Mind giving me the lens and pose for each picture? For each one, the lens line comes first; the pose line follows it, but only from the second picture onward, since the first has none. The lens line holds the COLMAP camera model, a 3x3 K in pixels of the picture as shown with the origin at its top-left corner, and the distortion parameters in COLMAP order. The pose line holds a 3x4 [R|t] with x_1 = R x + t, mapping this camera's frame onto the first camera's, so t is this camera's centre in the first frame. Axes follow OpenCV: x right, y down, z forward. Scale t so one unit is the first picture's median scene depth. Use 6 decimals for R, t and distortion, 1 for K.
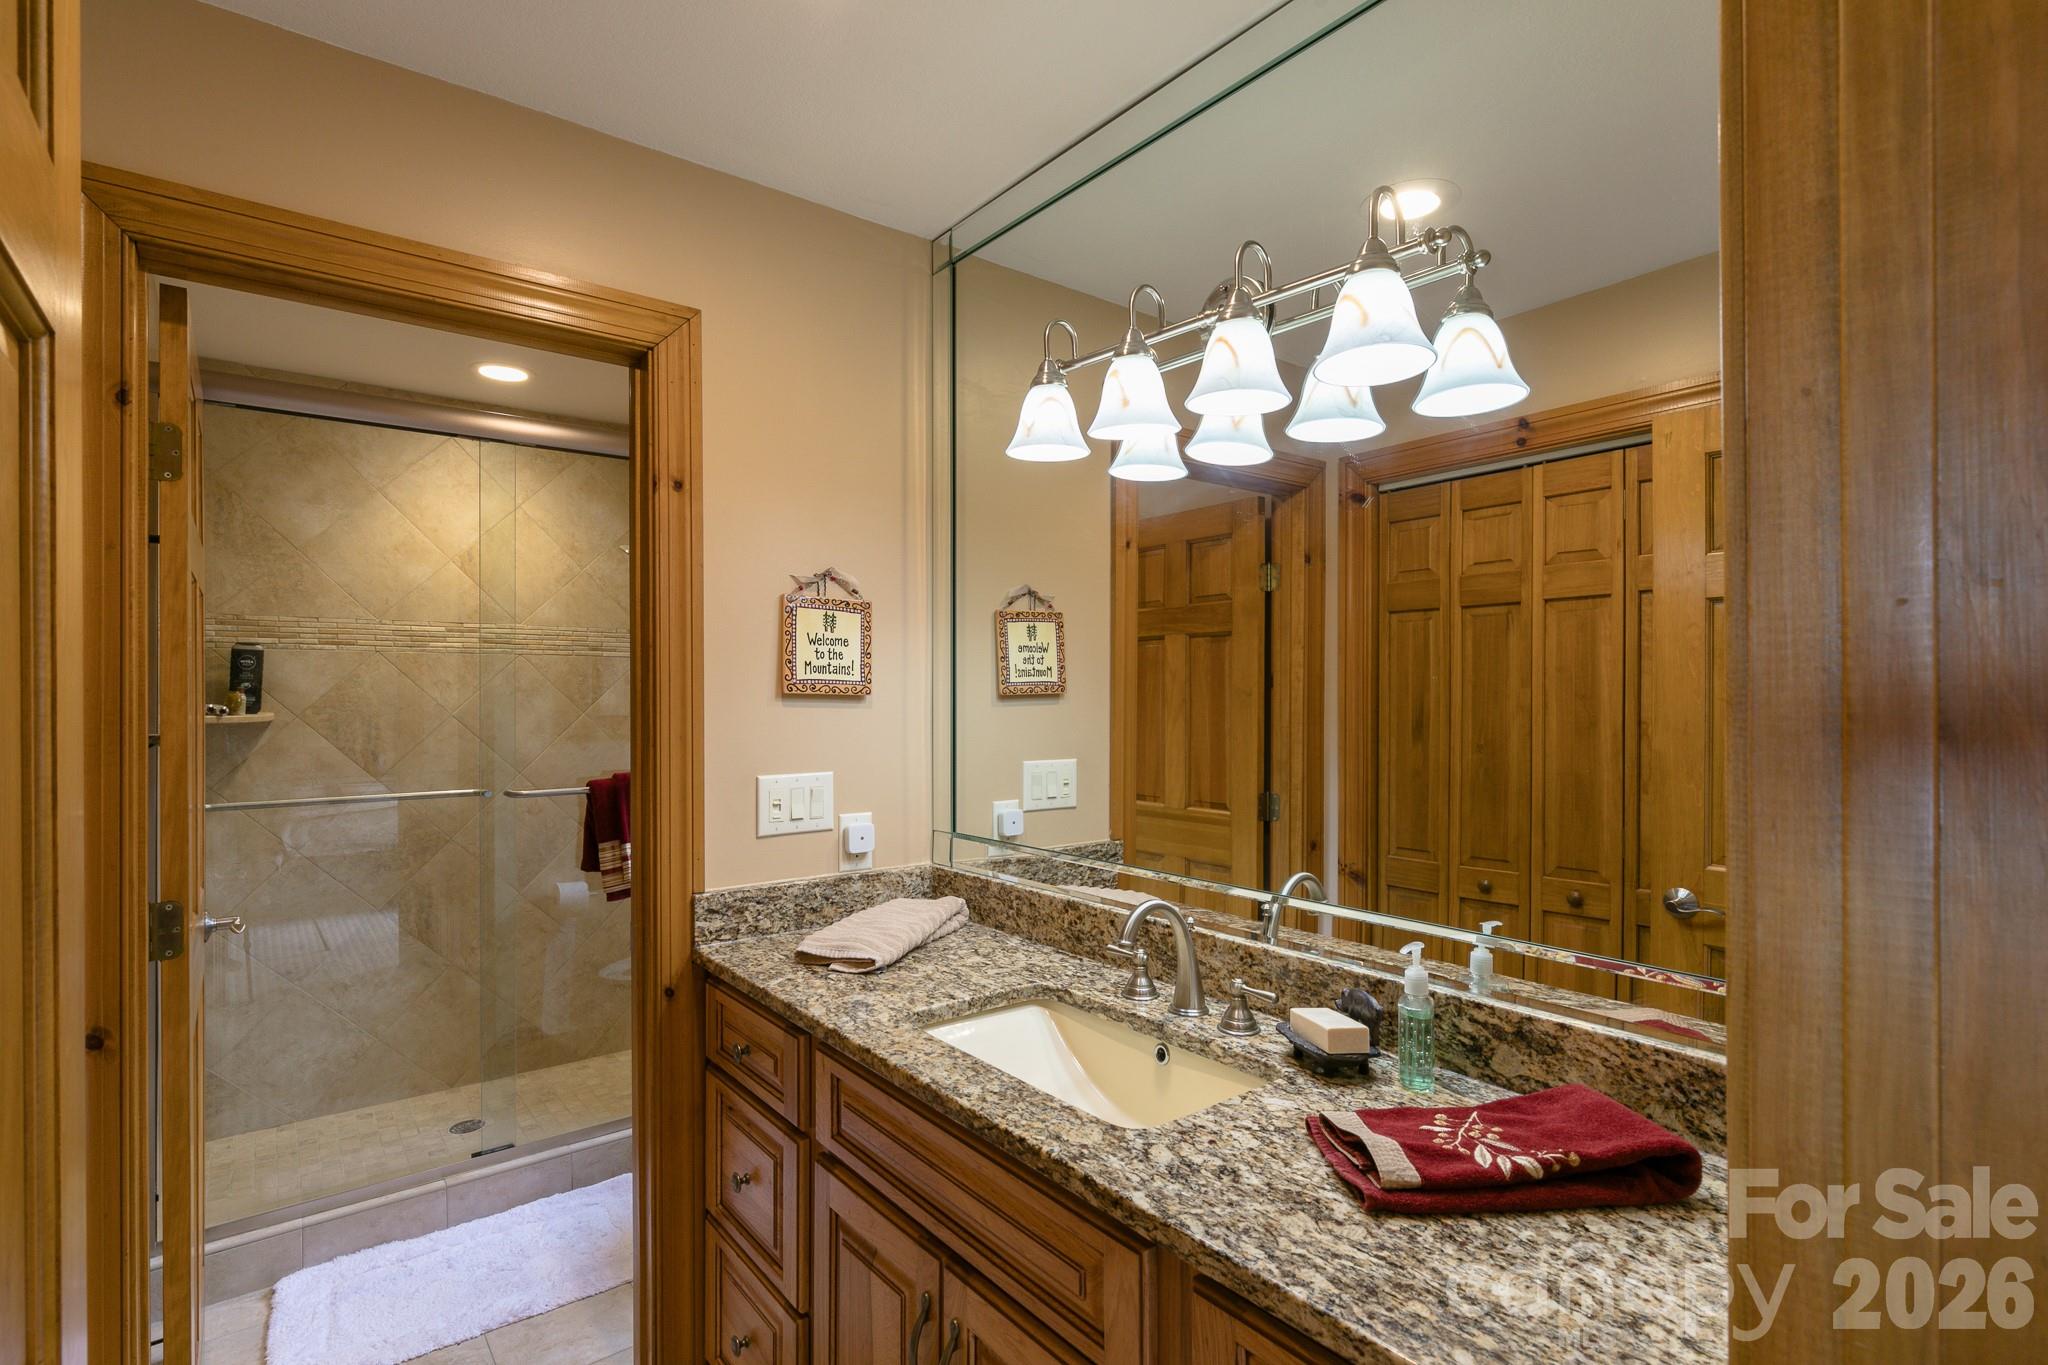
lens RADIAL K [[976.2, 0, 1027.0], [0, 976.2, 685.6], [0, 0, 1]] dist [-0.003216, -0.000233]
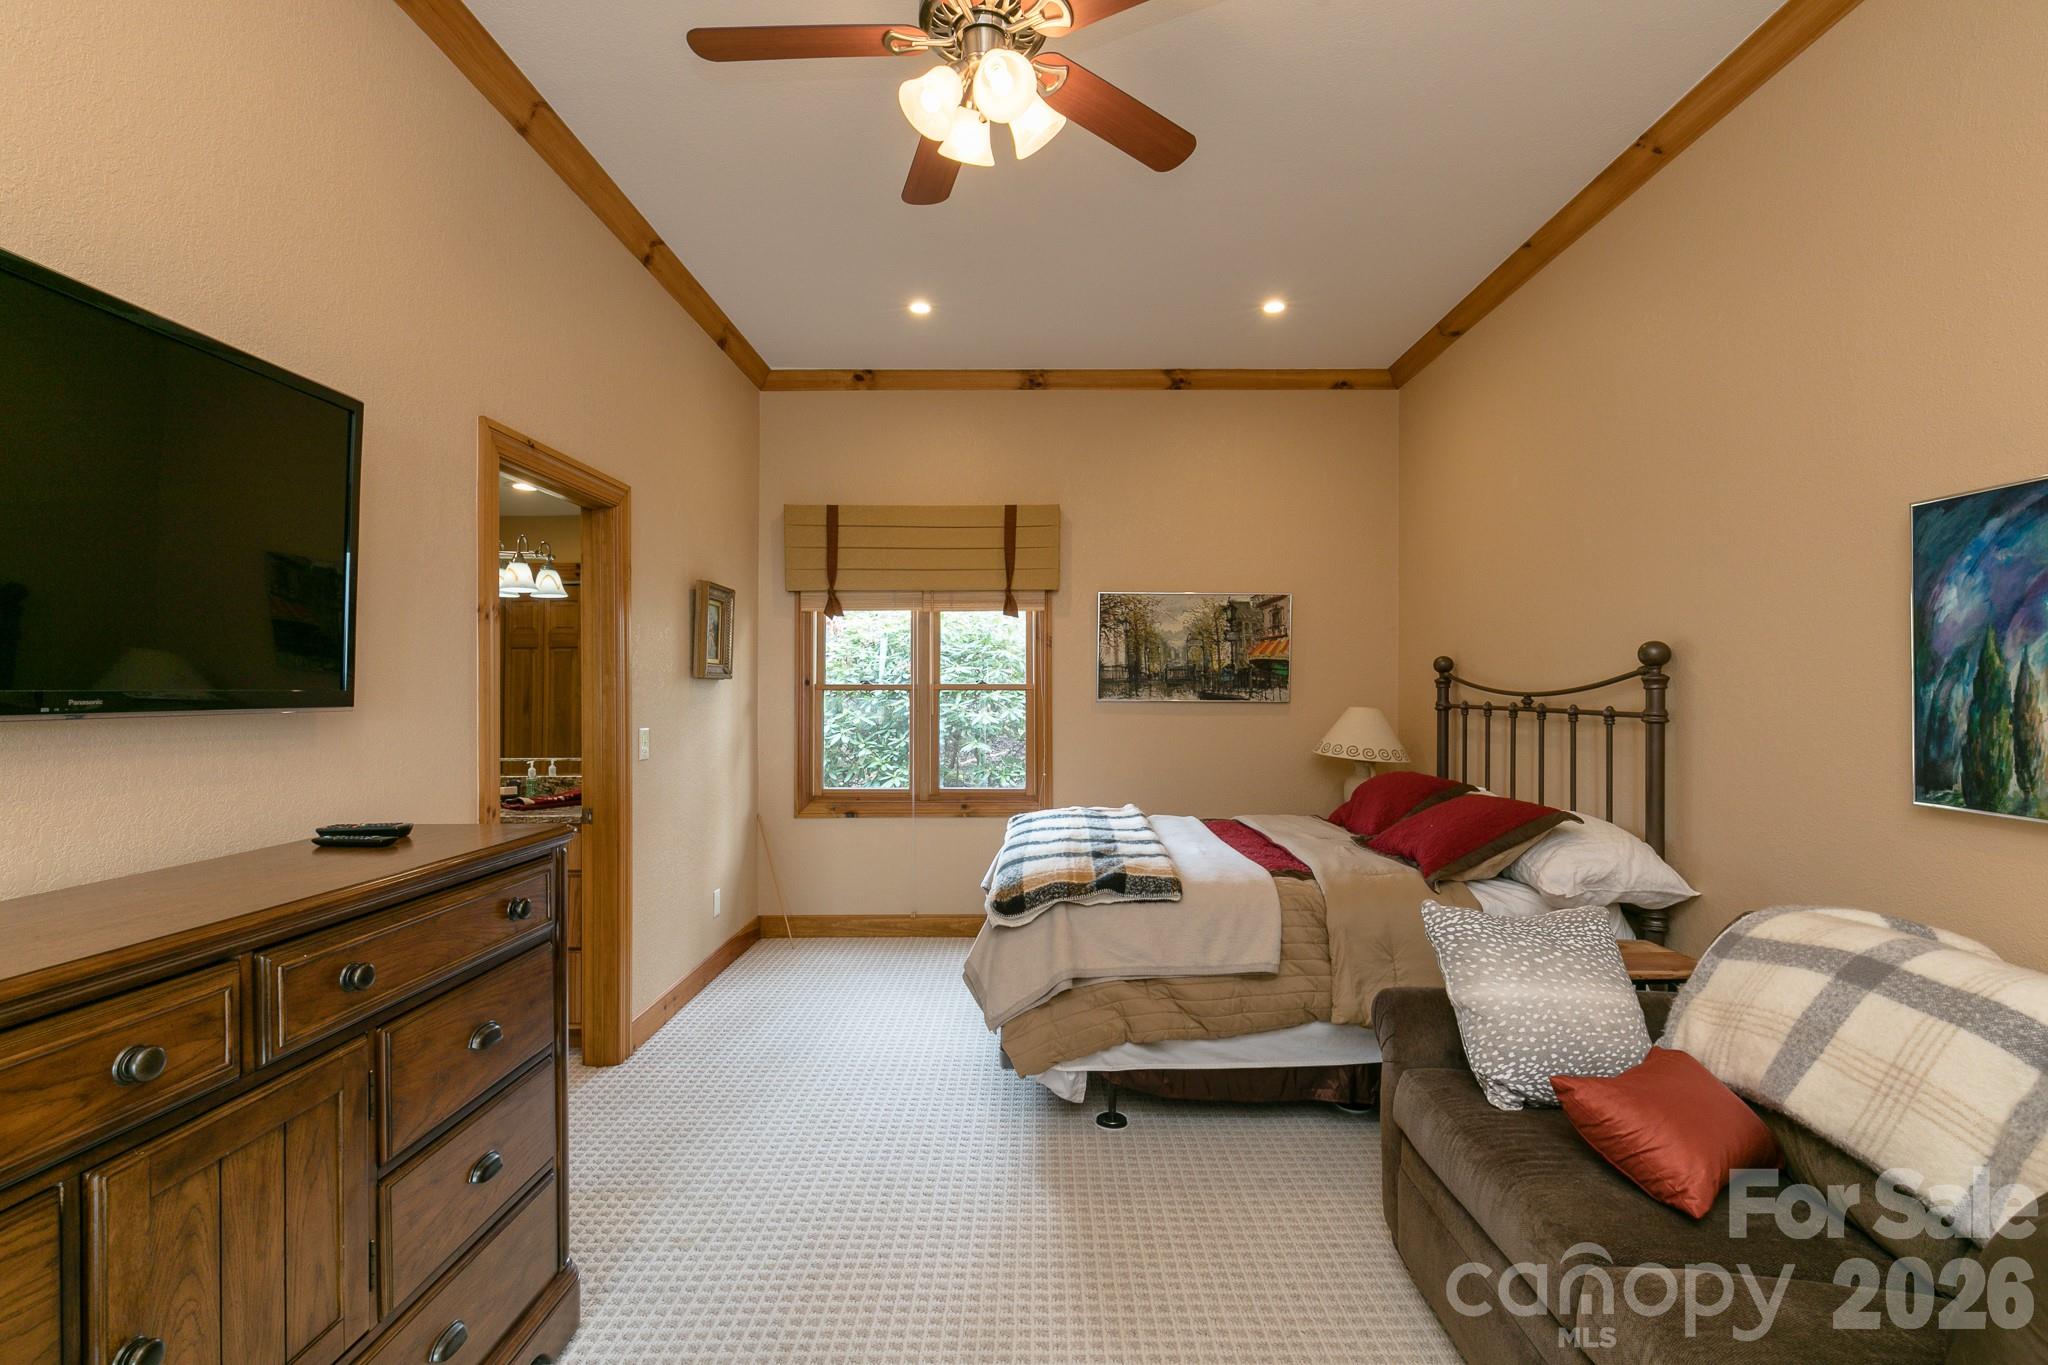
lens RADIAL K [[915.8, 0, 1030.2], [0, 915.8, 687.4], [0, 0, 1]] dist [0.008026, -0.002183]
pose [[0.622873, 0.004815, 0.782308, -0.444861], [-0.006670, 0.999977, -0.000844, -0.001444], [-0.782294, -0.004692, 0.622891, -1.019322]]
